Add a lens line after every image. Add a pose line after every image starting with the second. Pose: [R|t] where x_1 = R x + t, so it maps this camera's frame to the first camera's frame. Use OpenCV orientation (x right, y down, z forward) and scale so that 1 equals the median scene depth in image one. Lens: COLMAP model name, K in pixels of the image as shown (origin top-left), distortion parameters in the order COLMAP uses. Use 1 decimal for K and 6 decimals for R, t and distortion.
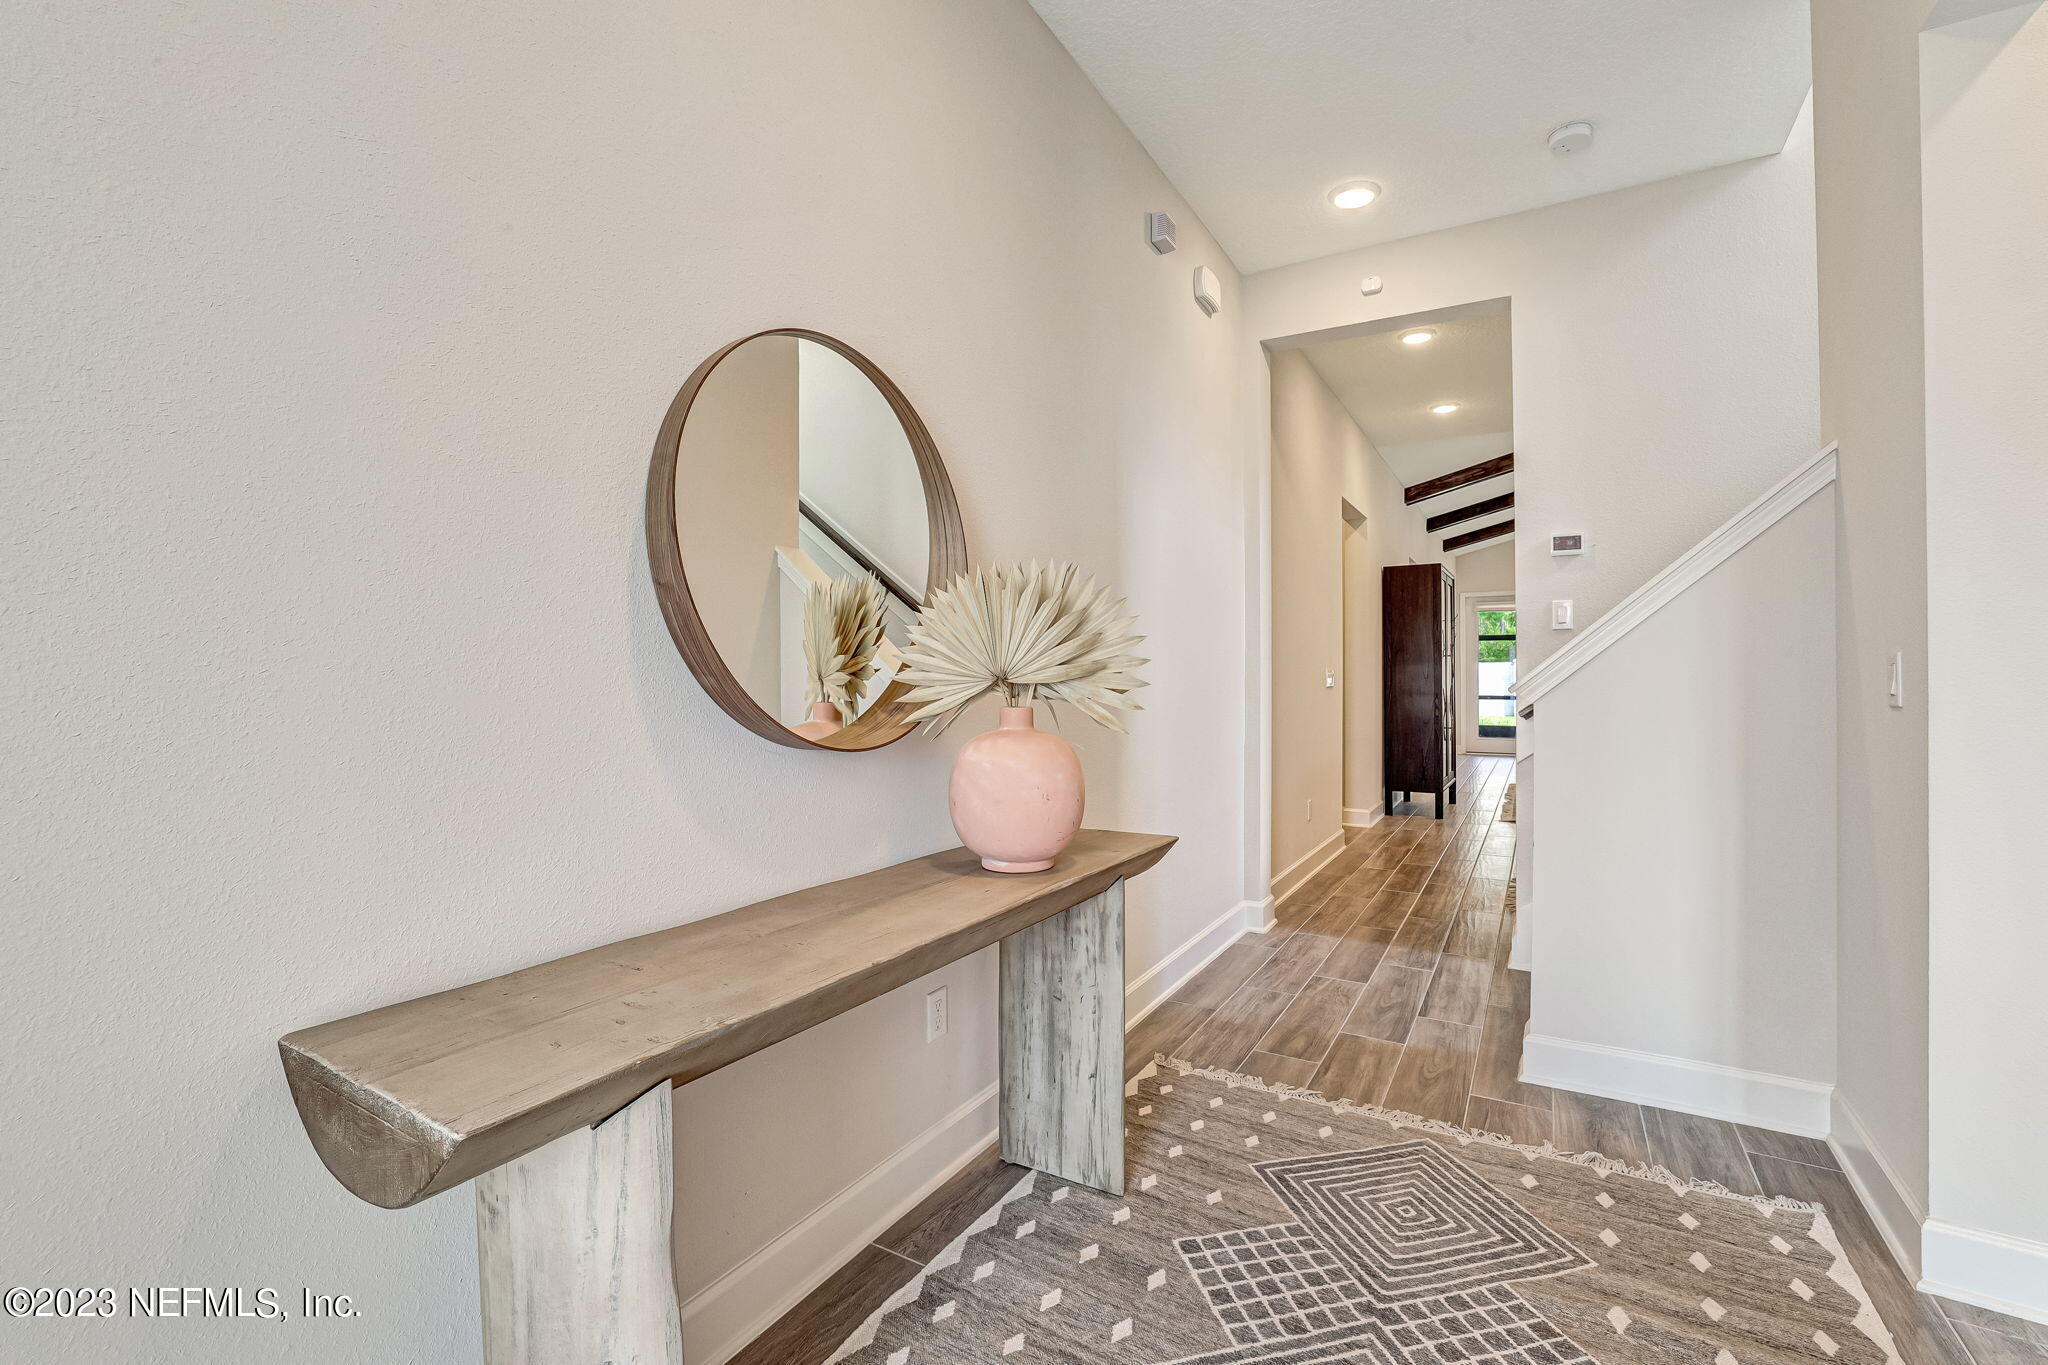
lens RADIAL K [[878.7, 0, 1034.7], [0, 878.7, 667.4], [0, 0, 1]] dist [-0.036123, 0.010247]
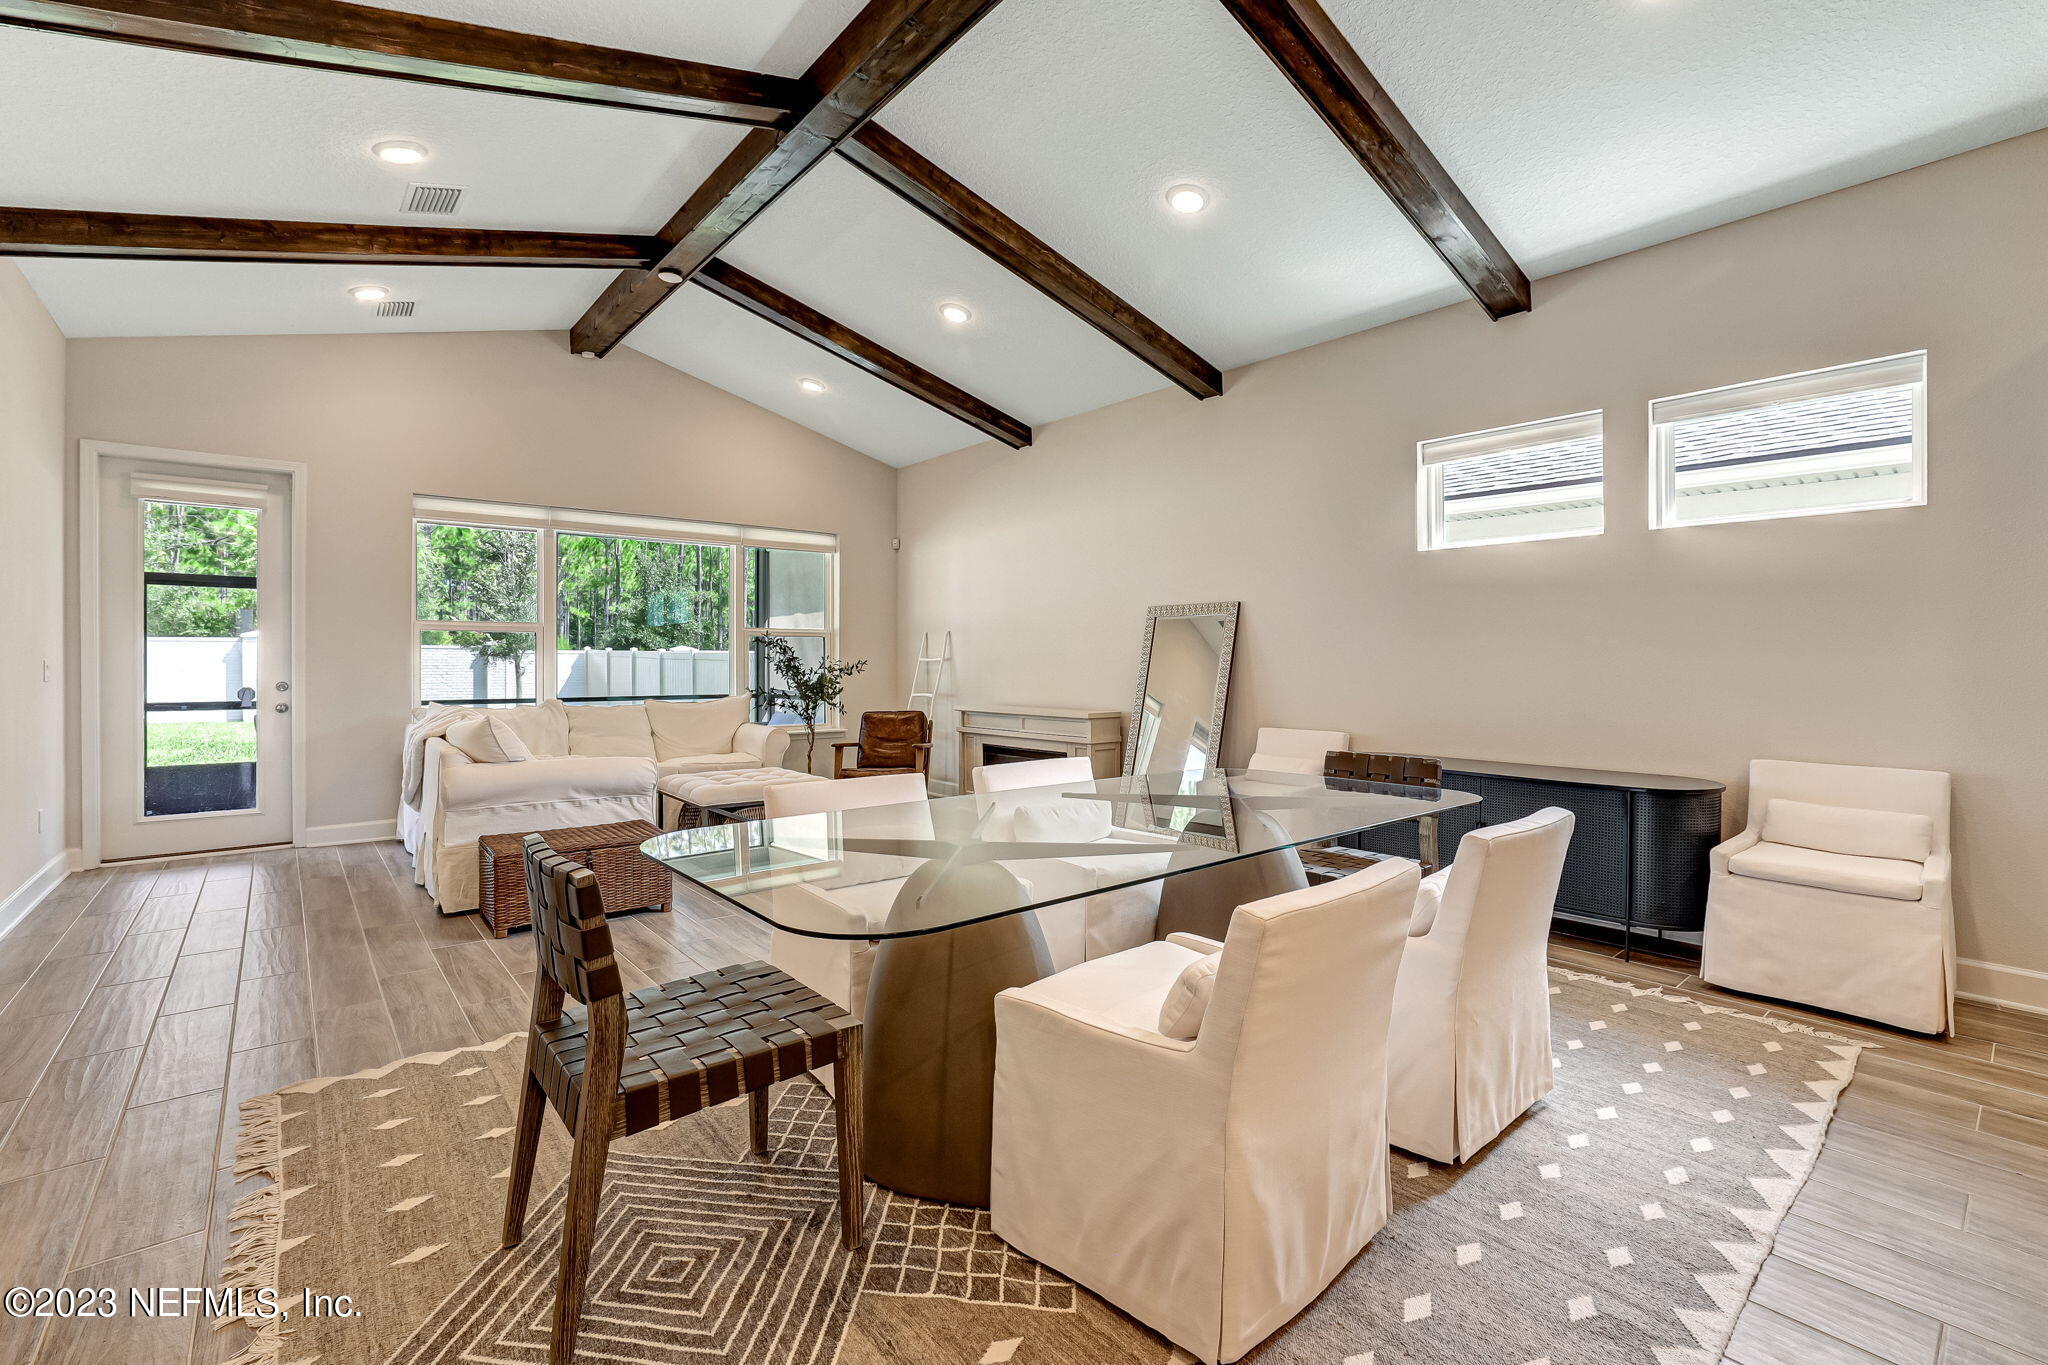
lens RADIAL K [[901.3, 0, 1028.0], [0, 901.3, 669.5], [0, 0, 1]] dist [-0.022481, 0.000859]
pose [[0.332916, -0.002078, 0.942954, 0.485134], [-0.021961, 0.999709, 0.009957, 0.006617], [-0.942701, -0.024024, 0.332774, 0.898177]]
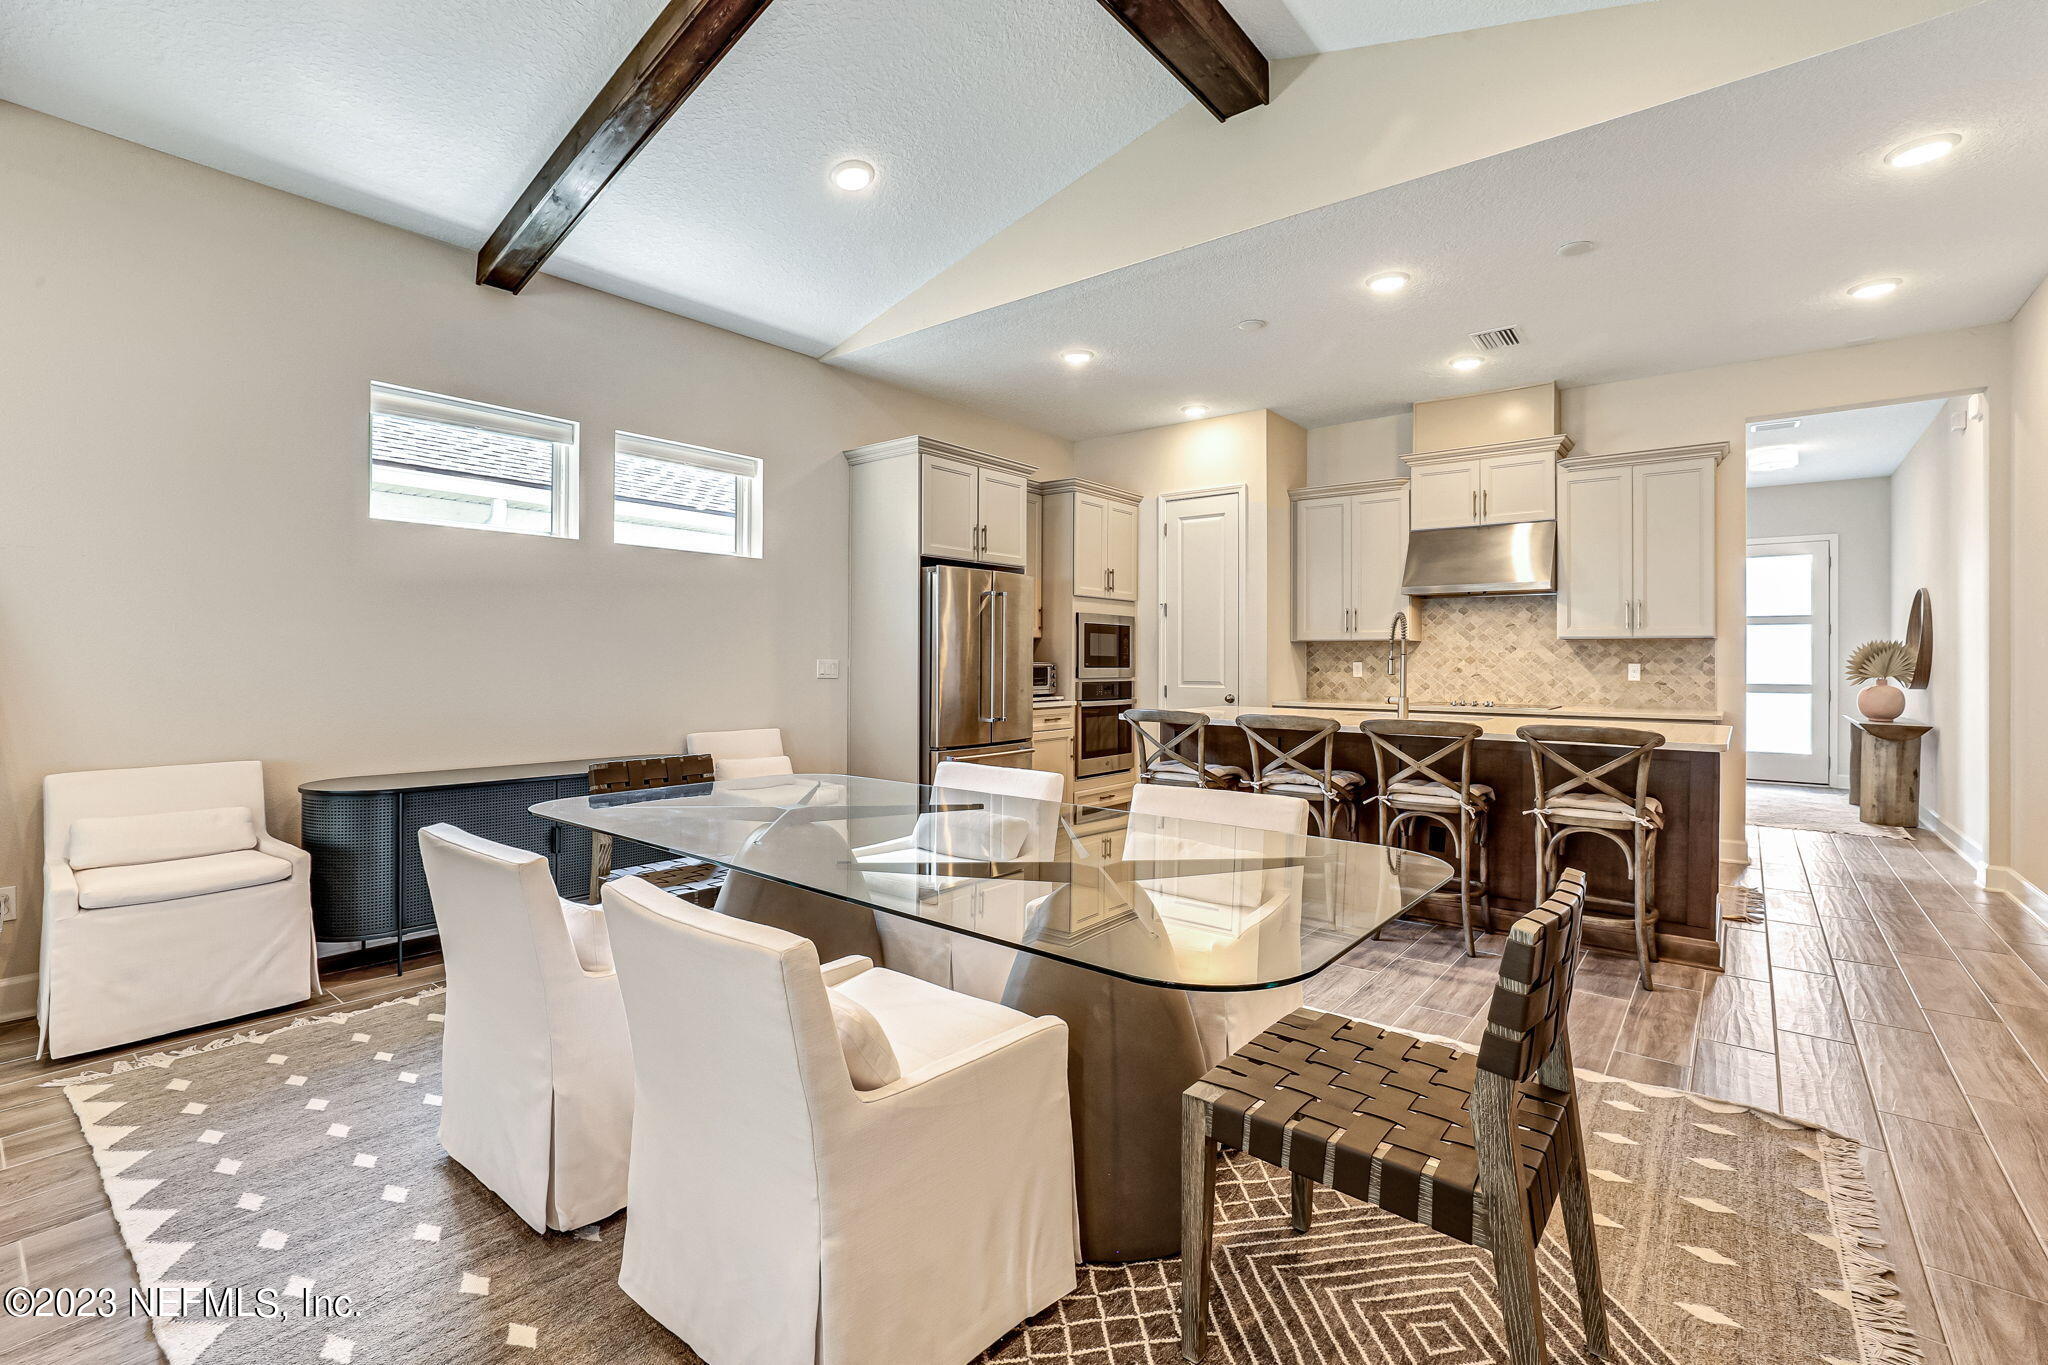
lens RADIAL K [[901.3, 0, 1028.0], [0, 901.3, 669.5], [0, 0, 1]] dist [-0.022481, 0.000859]
pose [[-0.989195, 0.000103, 0.146607, 0.729816], [-0.001620, 0.999931, -0.011636, 0.012801], [-0.146598, -0.011748, -0.989126, 1.270389]]
